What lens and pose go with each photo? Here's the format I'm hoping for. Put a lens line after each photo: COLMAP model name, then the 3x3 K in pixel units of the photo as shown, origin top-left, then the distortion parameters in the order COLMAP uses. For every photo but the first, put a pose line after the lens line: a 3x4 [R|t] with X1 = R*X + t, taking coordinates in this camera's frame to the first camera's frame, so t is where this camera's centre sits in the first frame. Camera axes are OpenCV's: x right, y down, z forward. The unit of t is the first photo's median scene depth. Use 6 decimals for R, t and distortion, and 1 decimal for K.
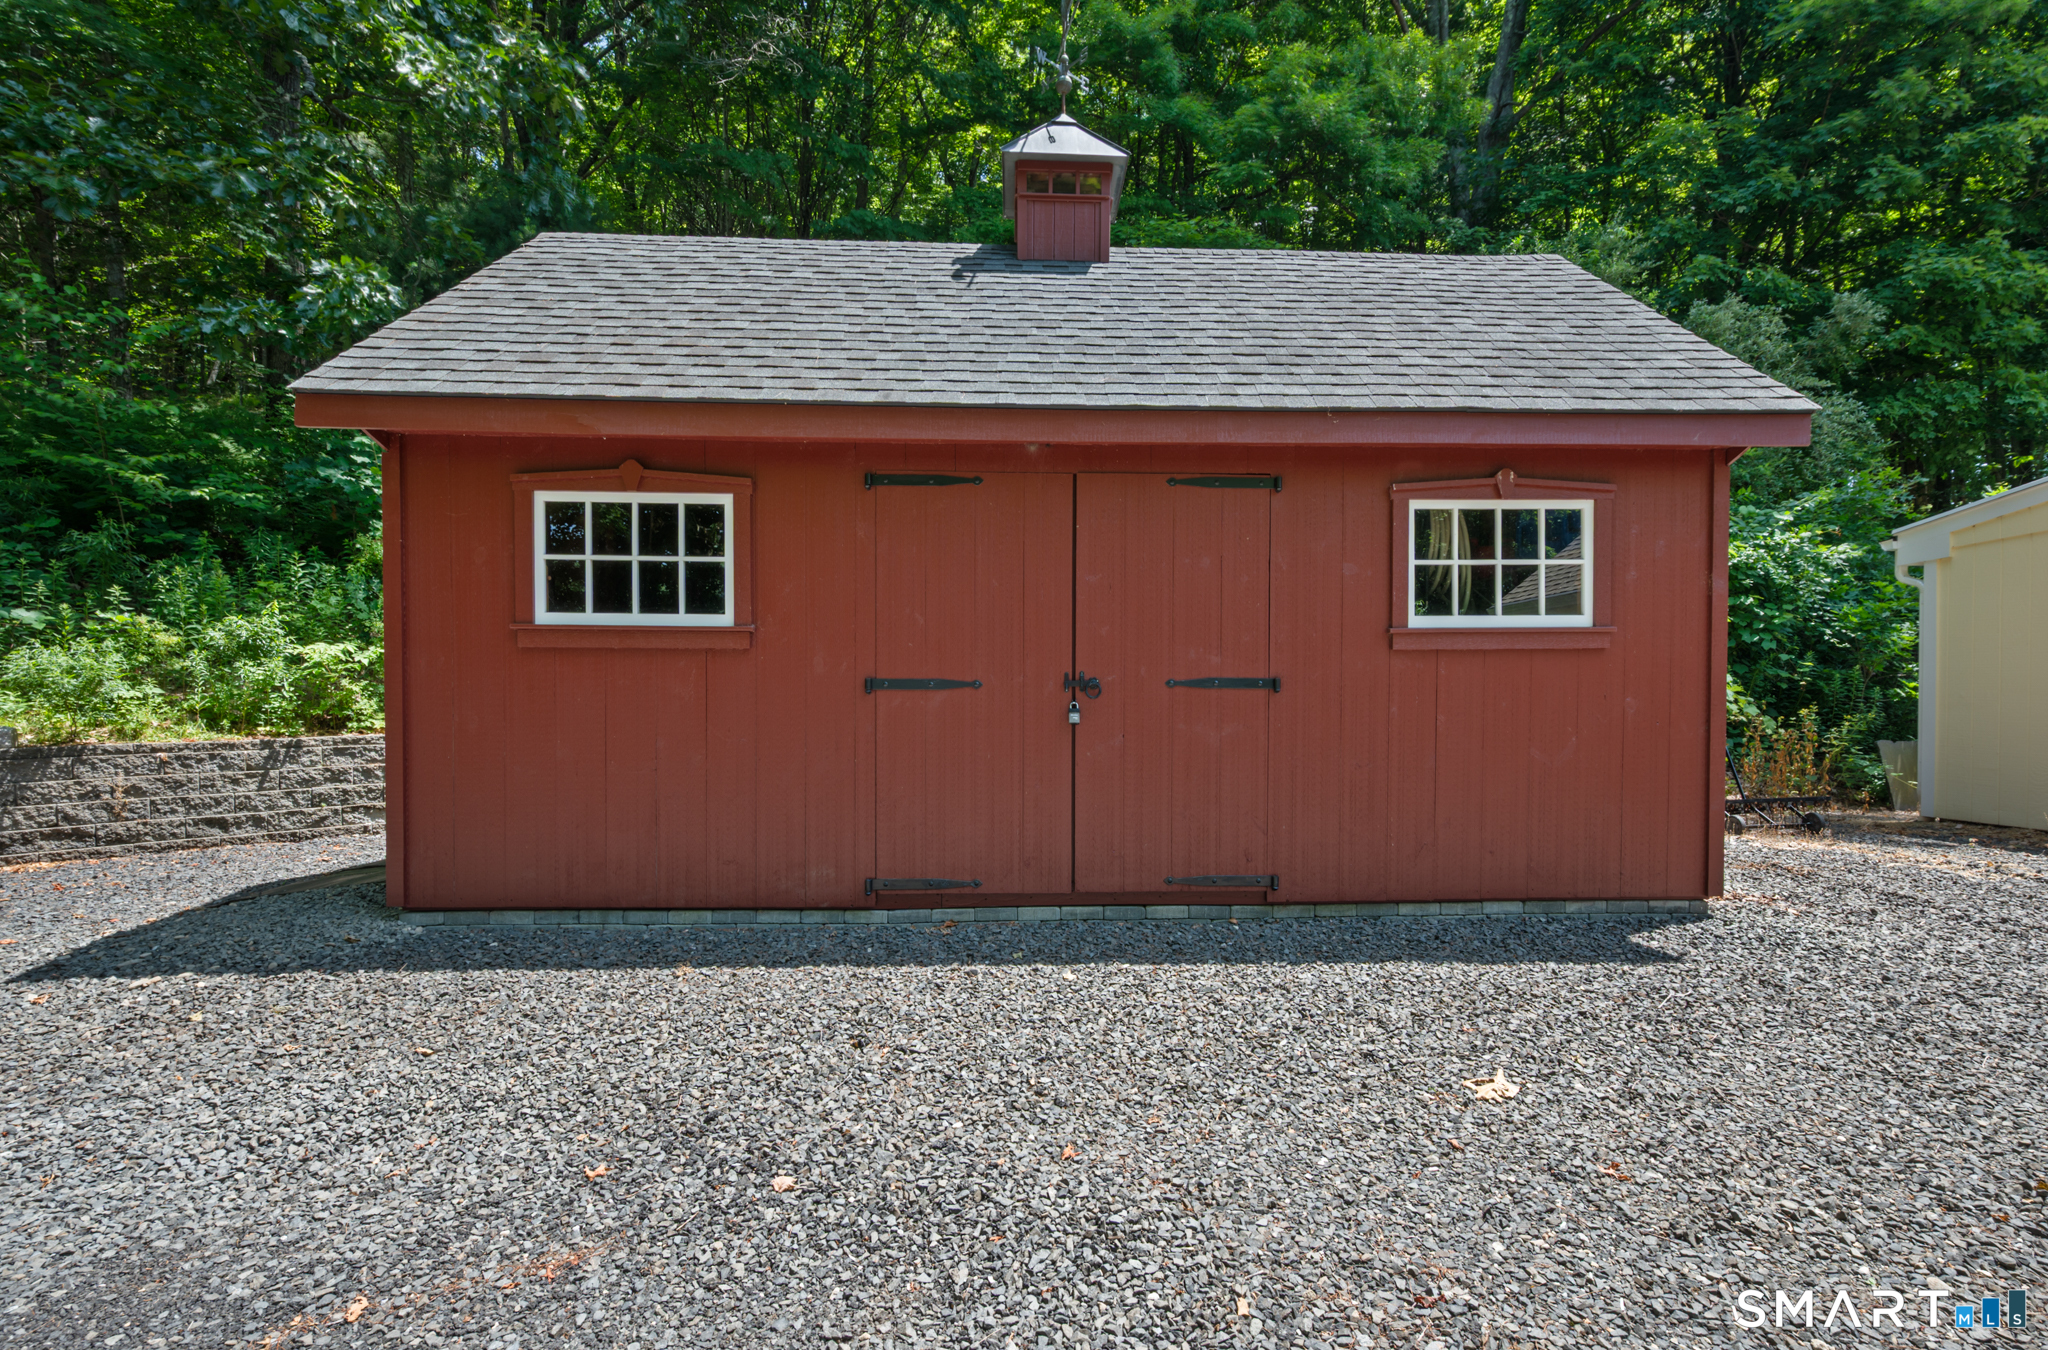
lens RADIAL K [[885.0, 0, 1082.5], [0, 885.0, 726.7], [0, 0, 1]] dist [-0.001028, -0.000276]
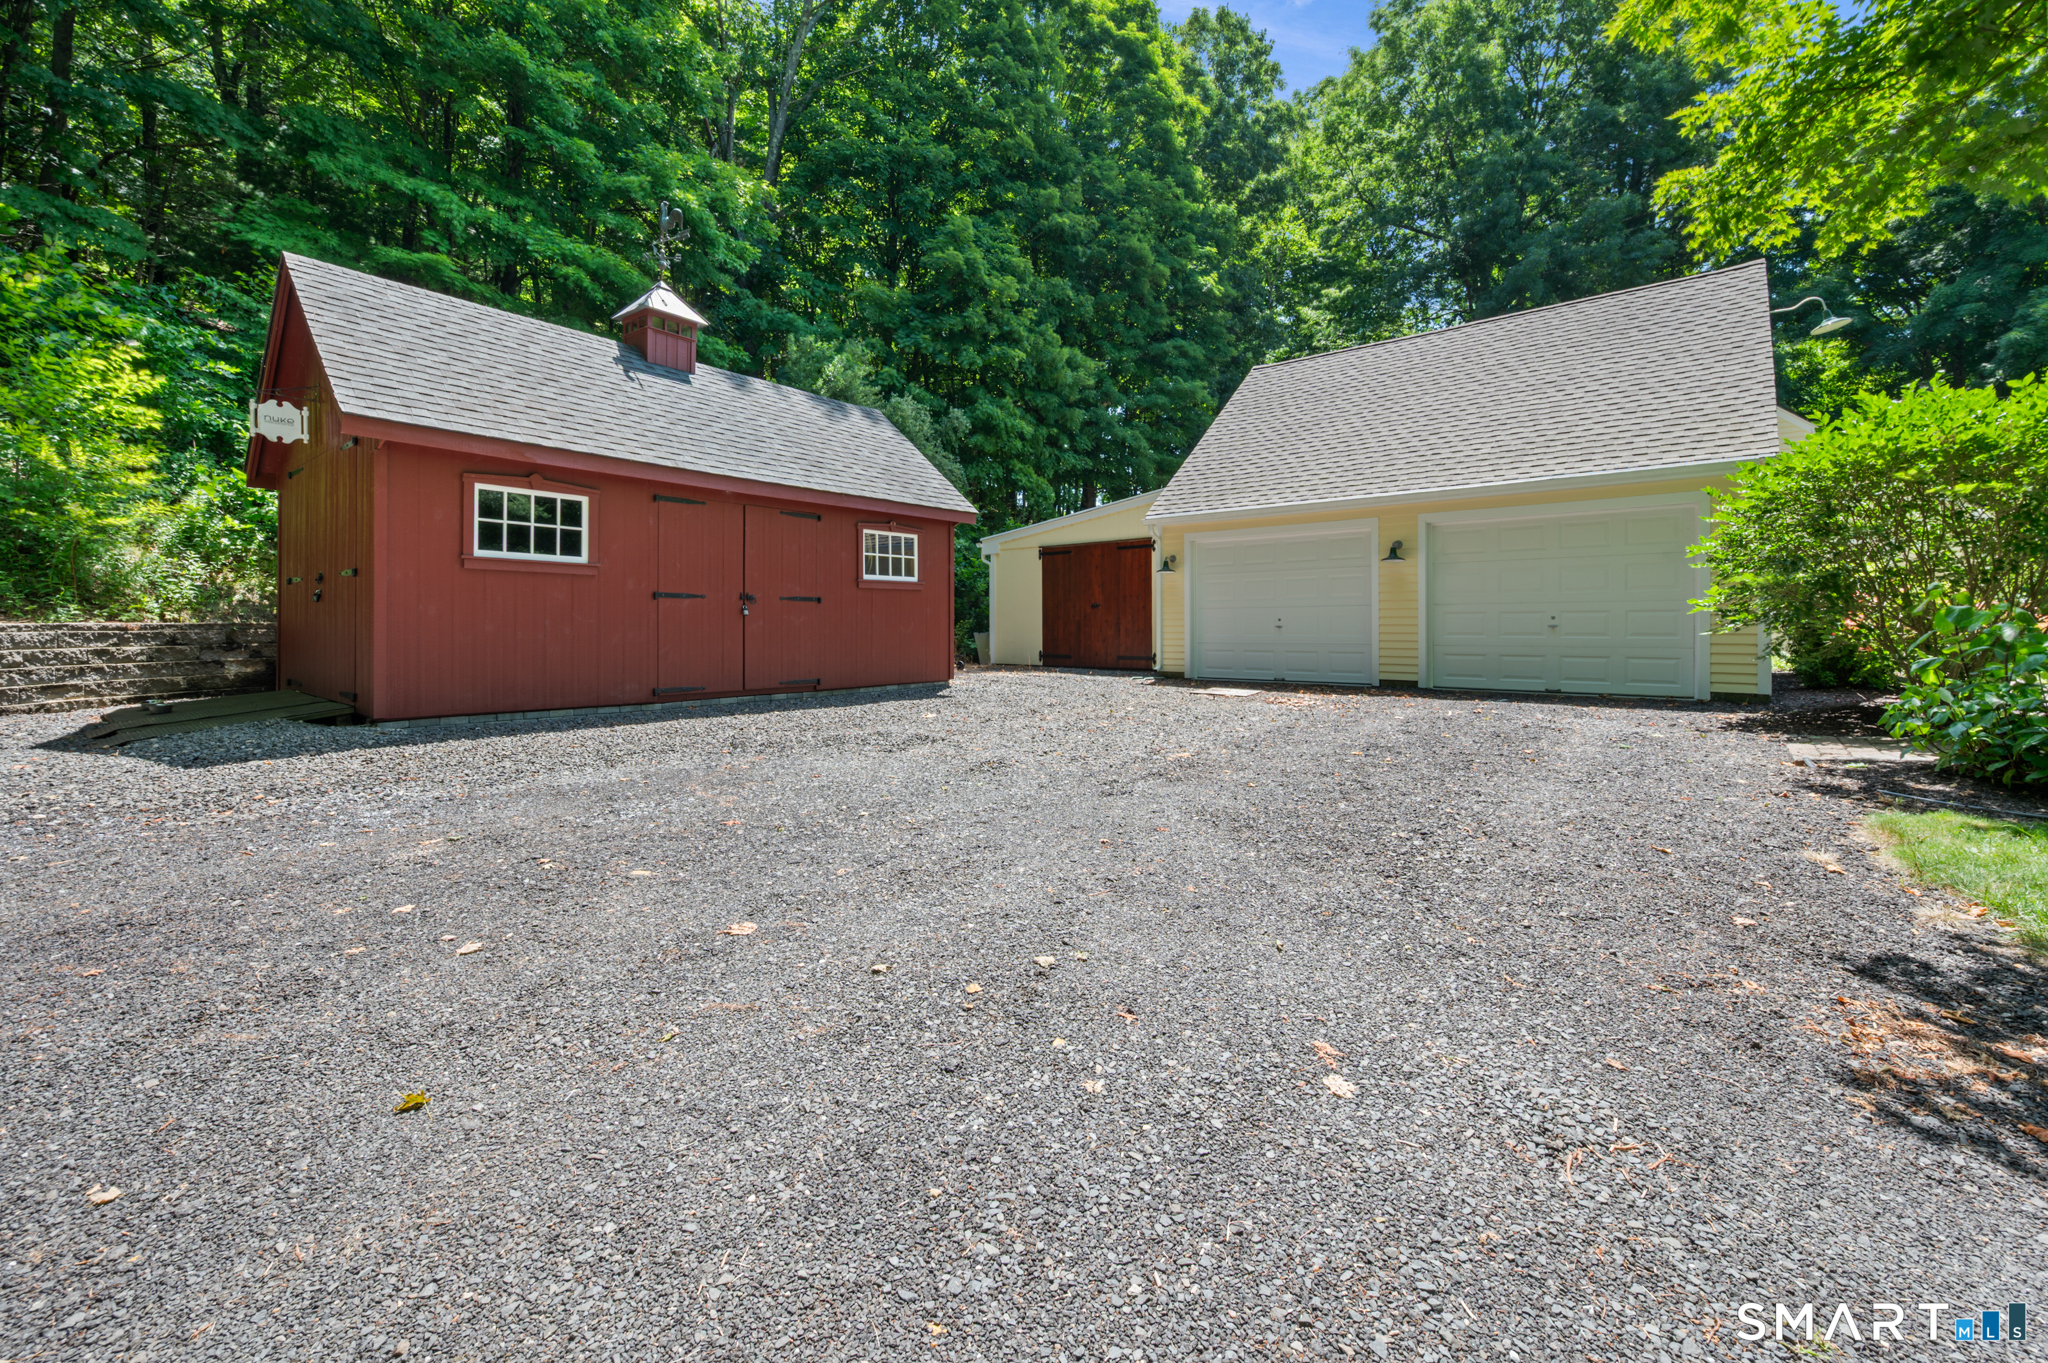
lens RADIAL K [[810.5, 0, 1022.3], [0, 810.5, 632.3], [0, 0, 1]] dist [-0.000206, -0.000013]
pose [[0.674664, -0.002108, 0.738122, -1.058293], [0.010705, 0.999919, -0.006929, 0.062722], [-0.738047, 0.012576, 0.674632, -0.924722]]
